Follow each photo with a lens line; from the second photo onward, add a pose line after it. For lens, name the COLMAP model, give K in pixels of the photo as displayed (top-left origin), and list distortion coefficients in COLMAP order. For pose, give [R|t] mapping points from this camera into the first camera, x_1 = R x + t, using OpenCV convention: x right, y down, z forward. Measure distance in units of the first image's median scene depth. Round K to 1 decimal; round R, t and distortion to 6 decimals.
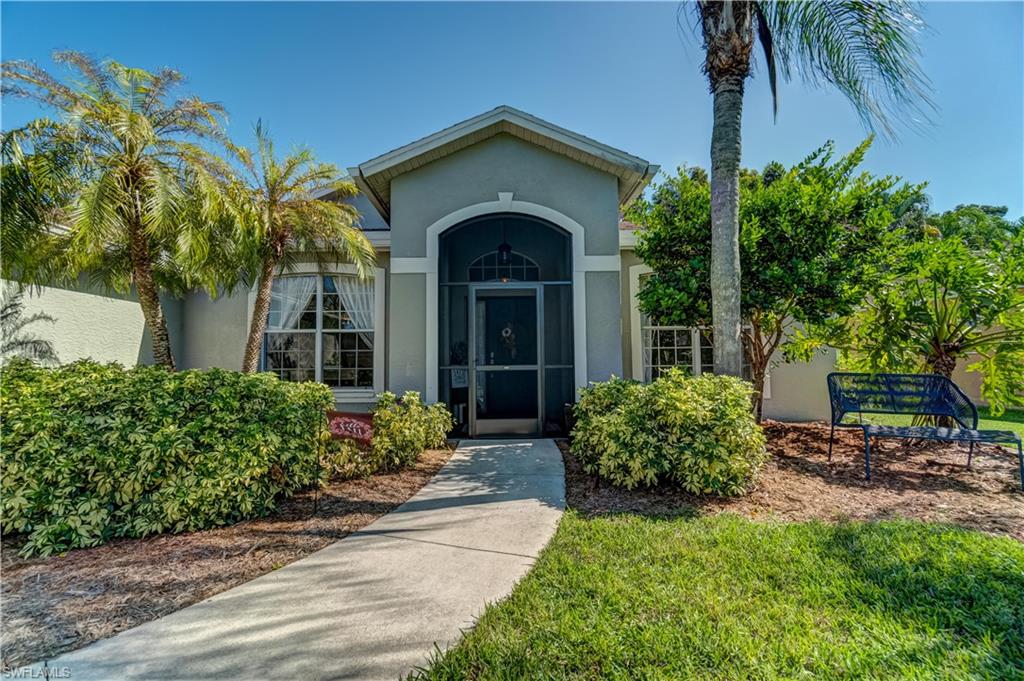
lens RADIAL K [[442.9, 0, 490.0], [0, 442.9, 340.1], [0, 0, 1]] dist [-0.004802, -0.000391]
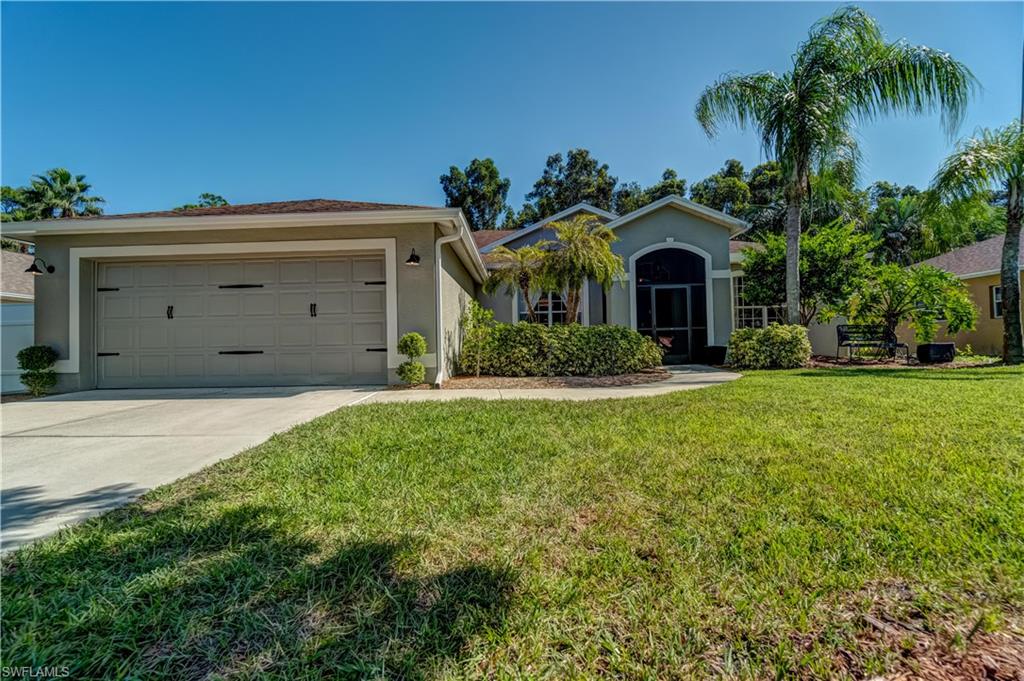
lens RADIAL K [[441.2, 0, 504.7], [0, 441.2, 339.5], [0, 0, 1]] dist [-0.003287, 0.000037]
pose [[0.999730, -0.013037, -0.019253, -0.907039], [0.013682, 0.999336, 0.033773, 0.046315], [0.018800, -0.034027, 0.999244, -1.306066]]
